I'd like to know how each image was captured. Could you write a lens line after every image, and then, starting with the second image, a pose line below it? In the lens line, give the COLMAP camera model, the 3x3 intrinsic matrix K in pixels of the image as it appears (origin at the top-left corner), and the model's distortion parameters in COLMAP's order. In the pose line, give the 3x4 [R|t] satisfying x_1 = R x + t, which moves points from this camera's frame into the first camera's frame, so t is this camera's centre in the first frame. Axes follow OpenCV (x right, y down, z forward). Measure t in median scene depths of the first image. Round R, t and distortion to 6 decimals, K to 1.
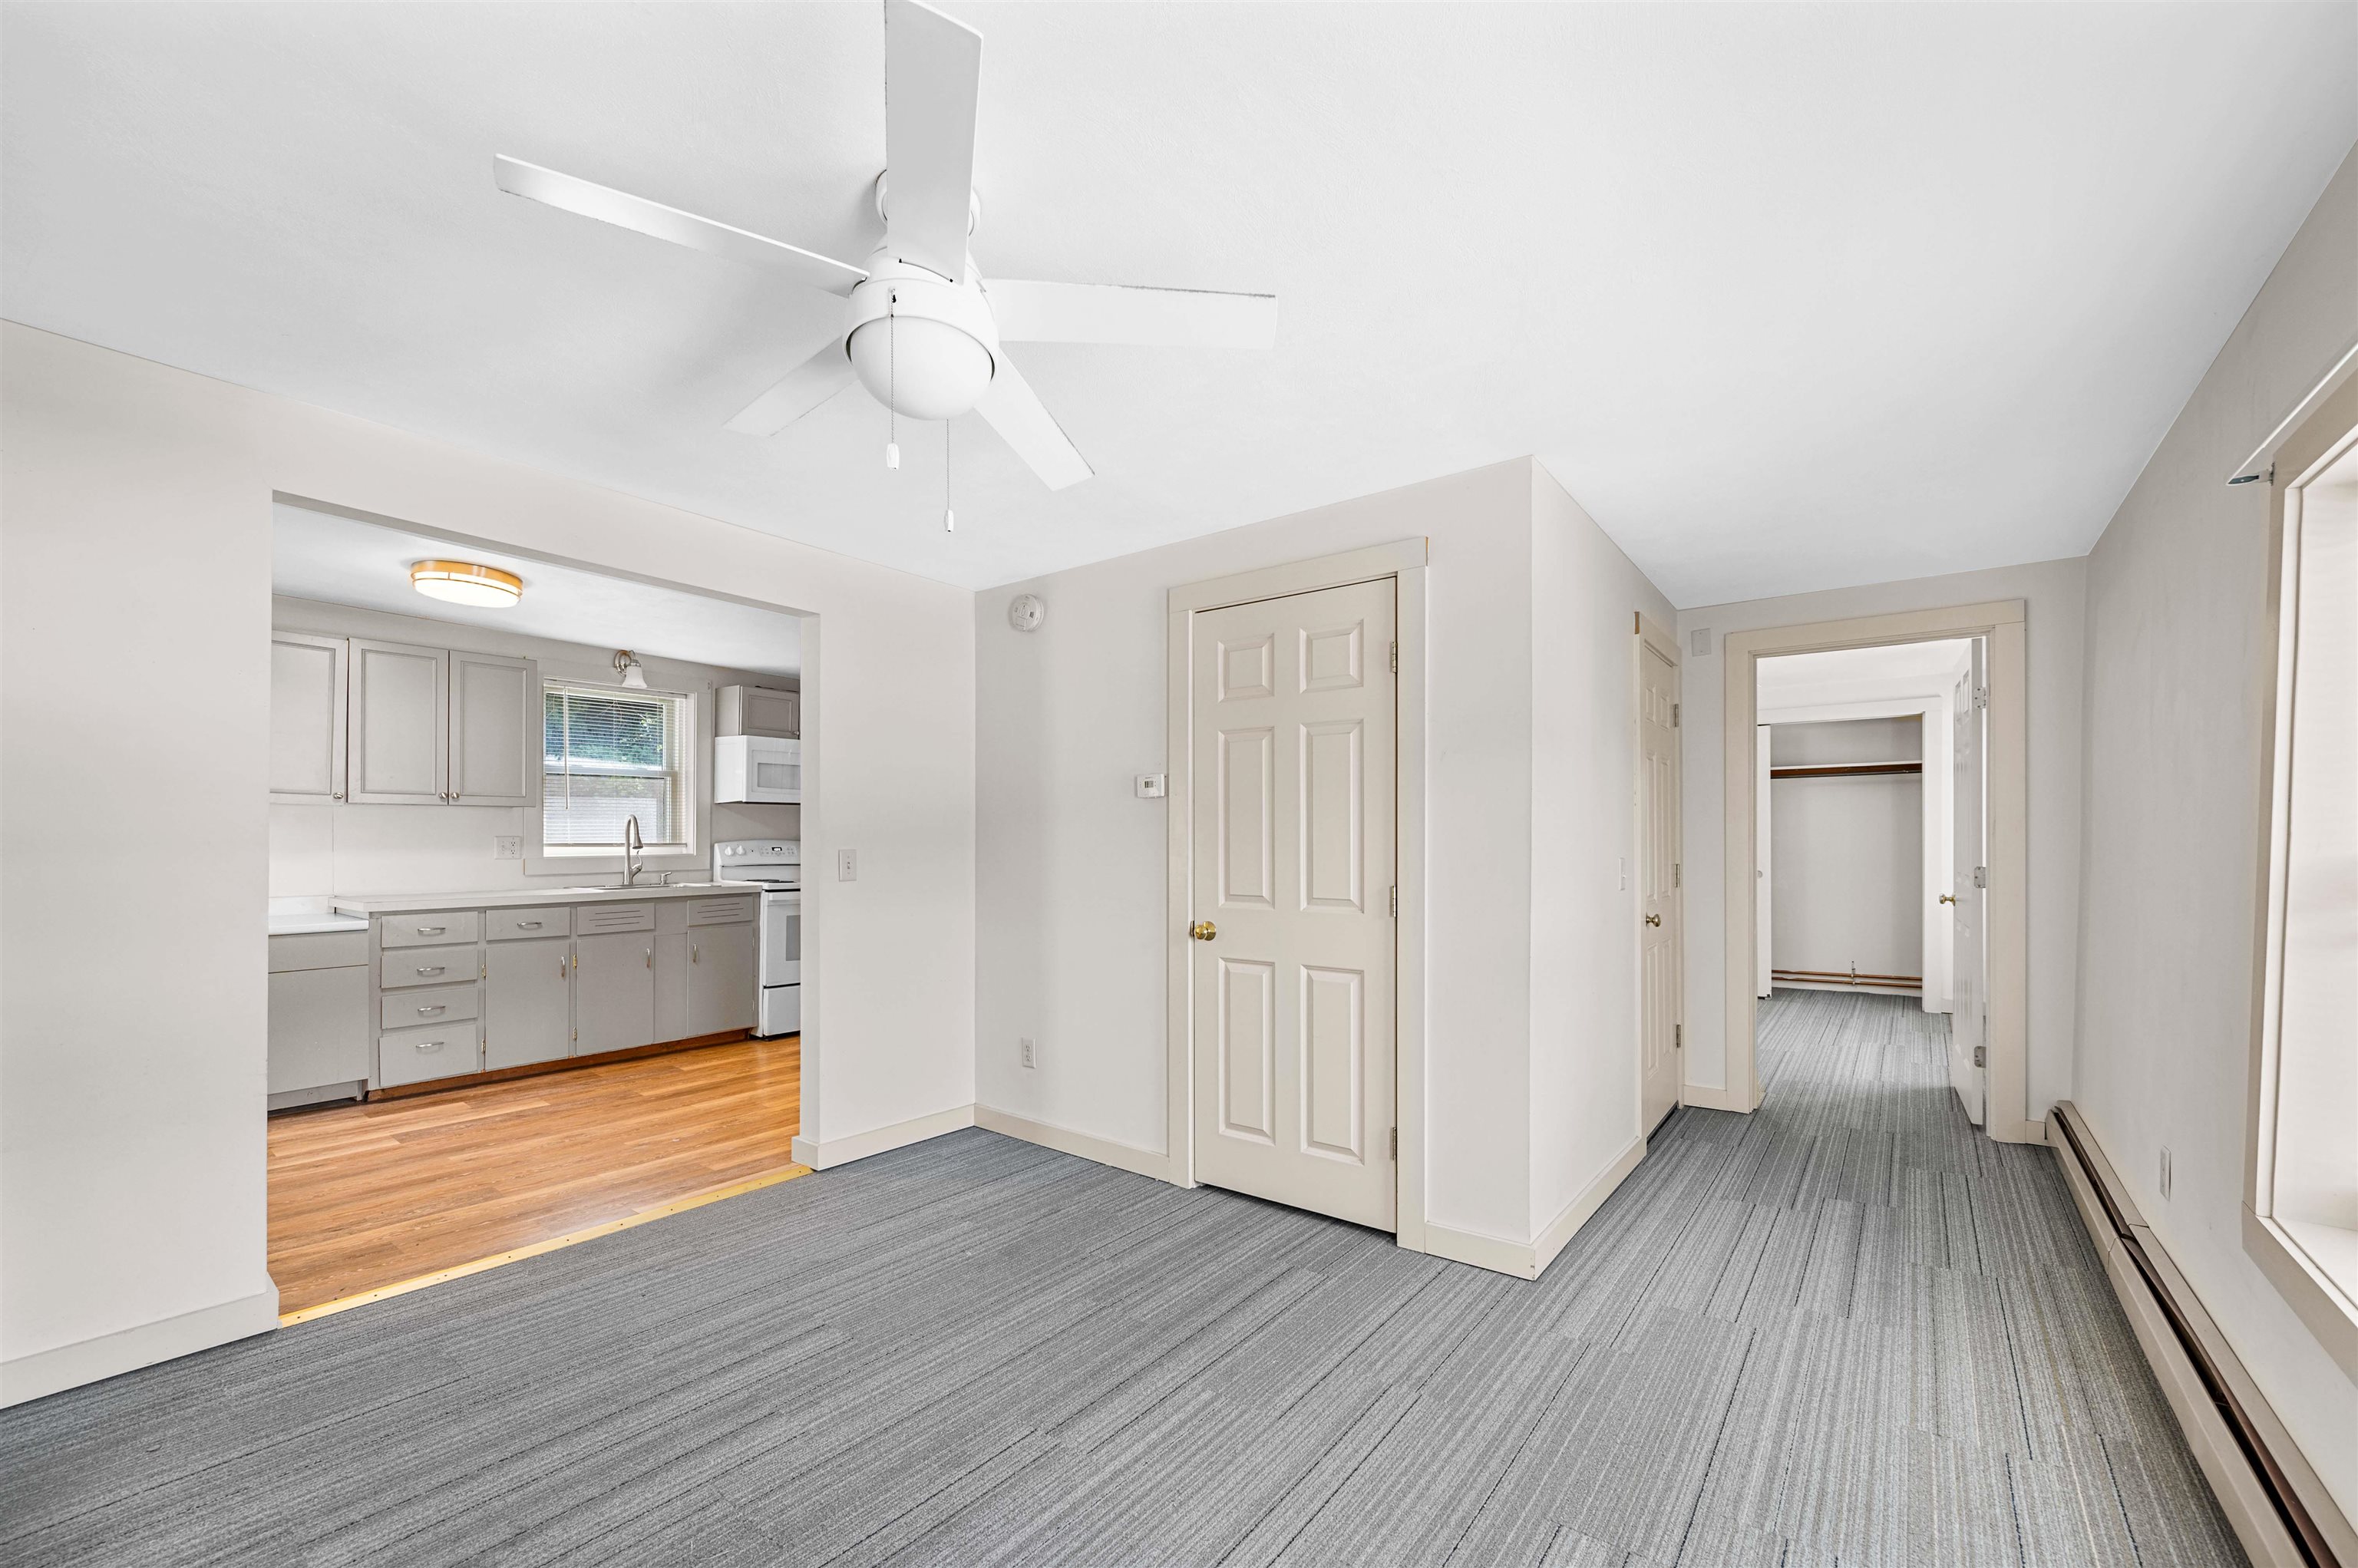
lens RADIAL K [[957.2, 0, 1167.1], [0, 957.2, 838.5], [0, 0, 1]] dist [0.003357, 0.000566]
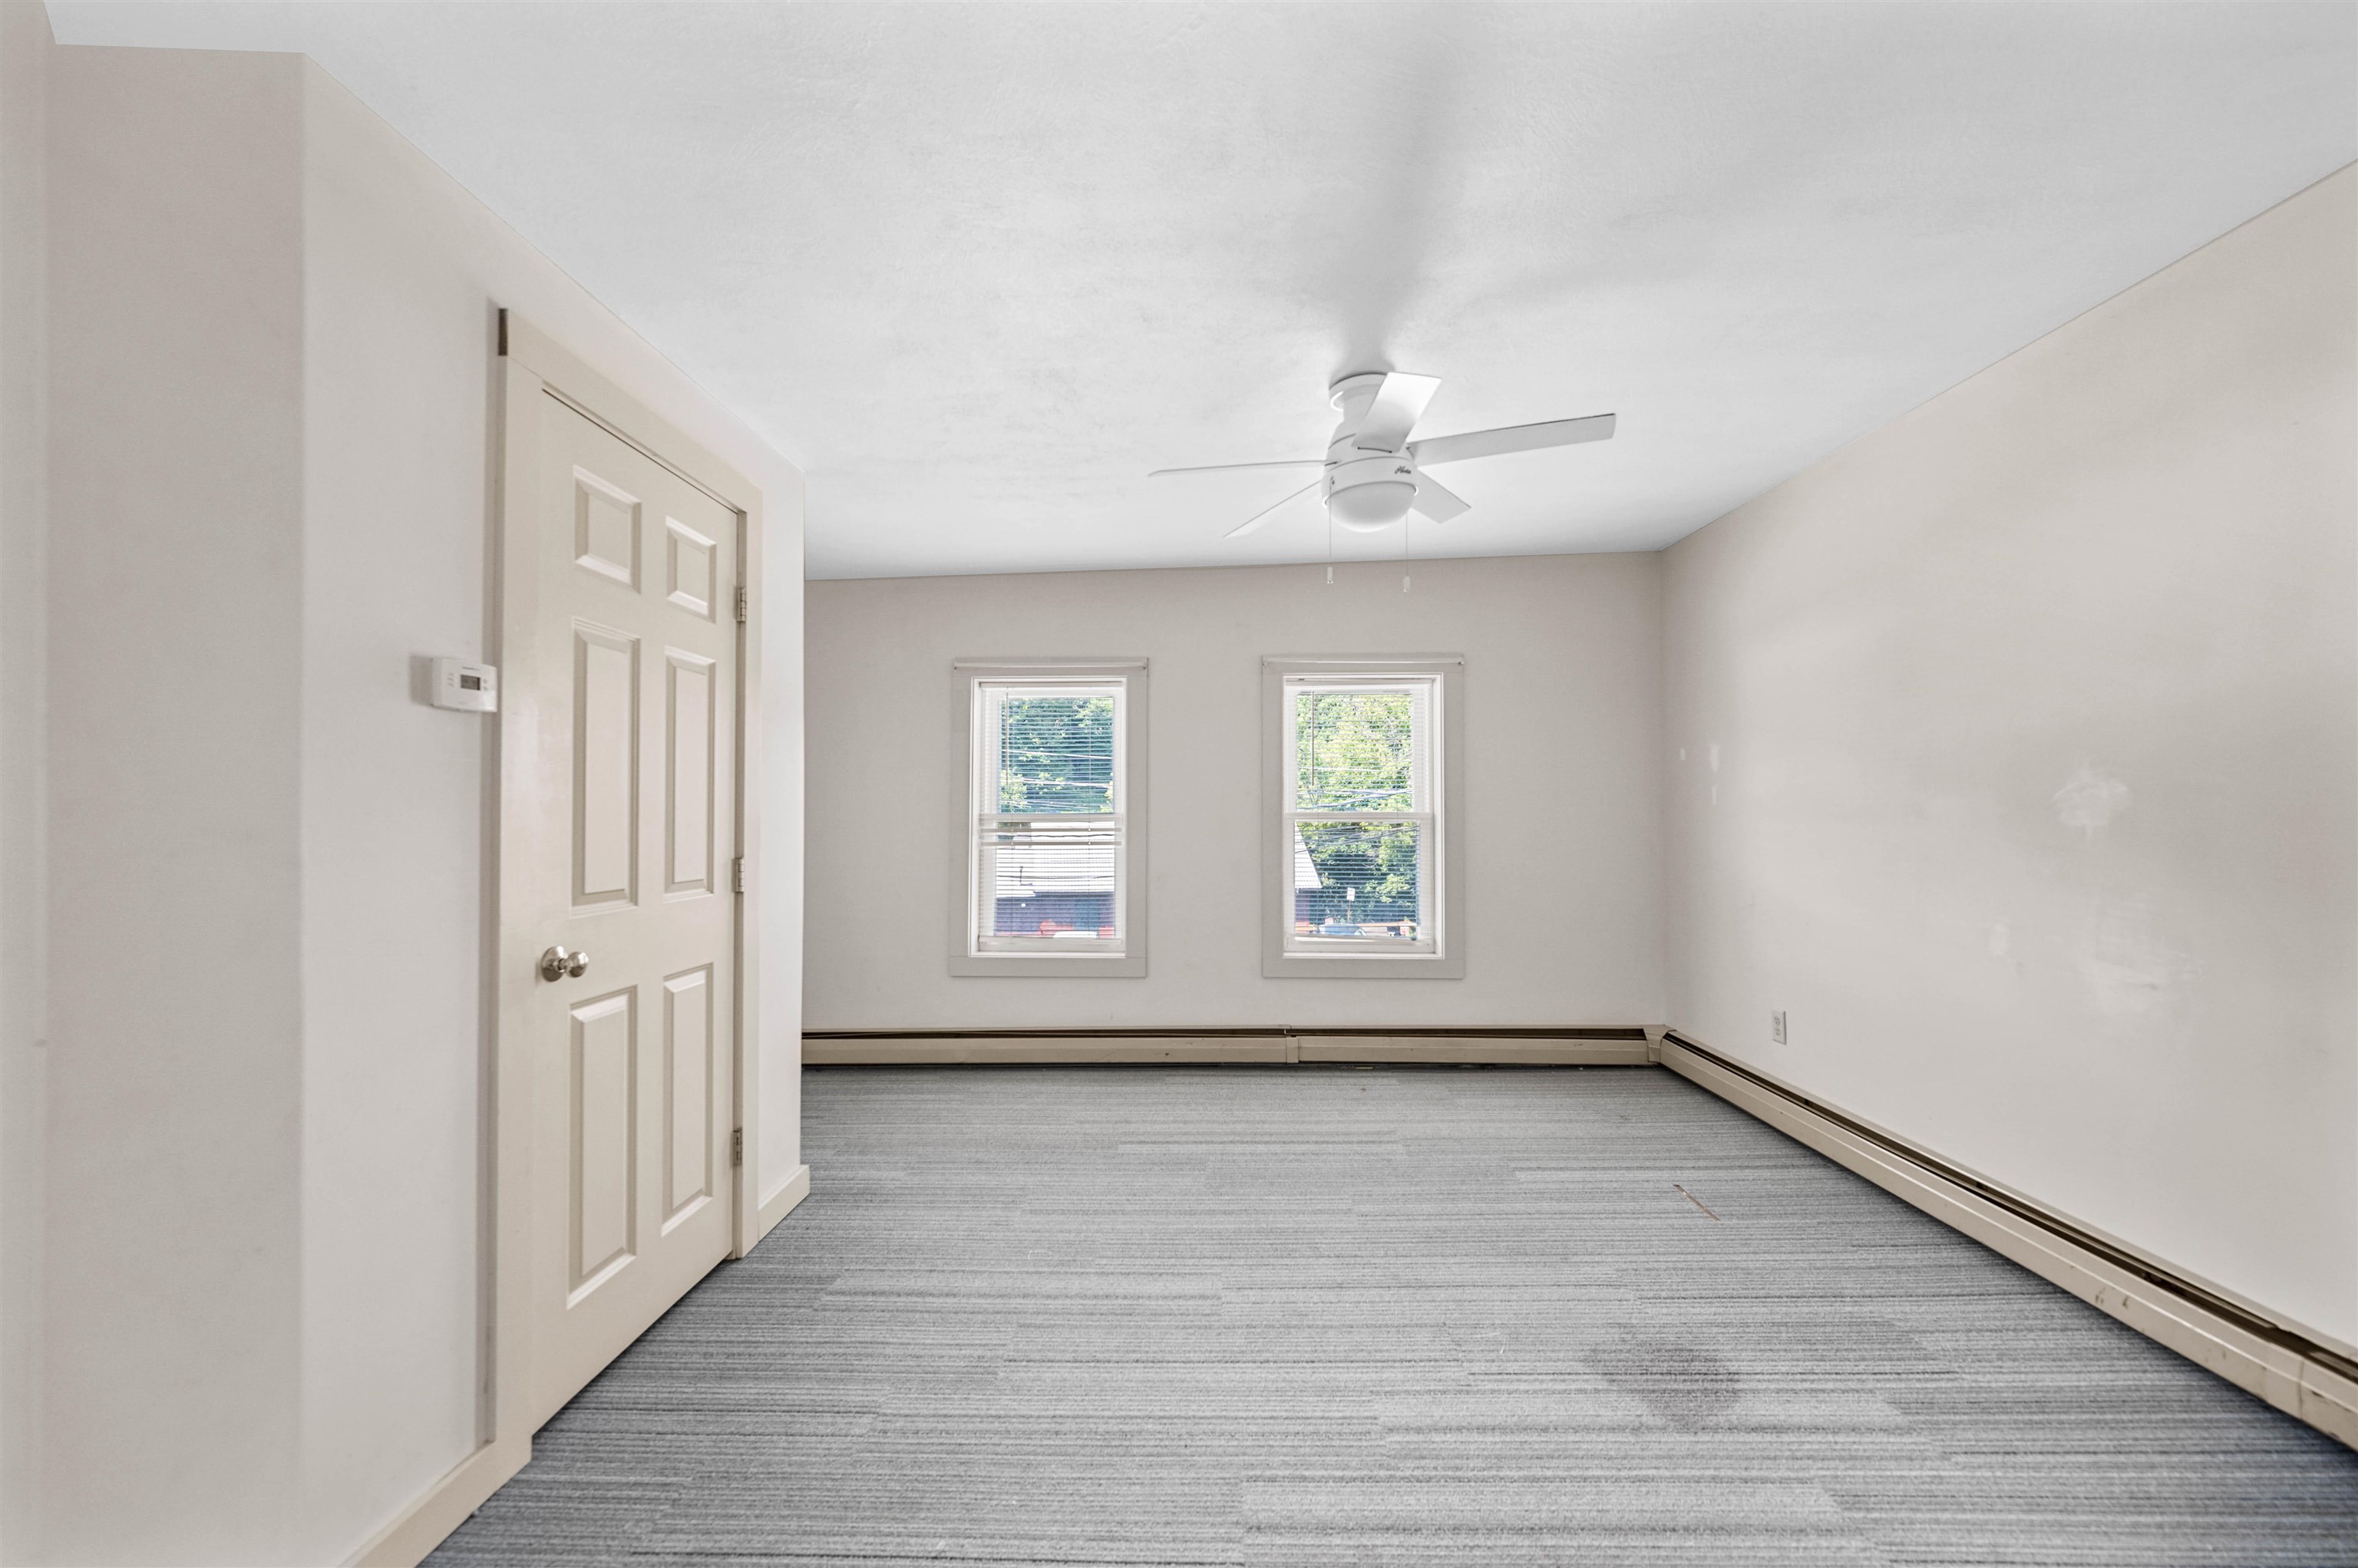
lens RADIAL K [[957.2, 0, 1177.4], [0, 957.2, 779.1], [0, 0, 1]] dist [0.003357, 0.000566]
pose [[-0.598066, 0.032536, 0.800786, -0.642604], [0.004023, 0.999285, -0.037597, 0.010739], [-0.801436, -0.019264, -0.597770, 1.062215]]
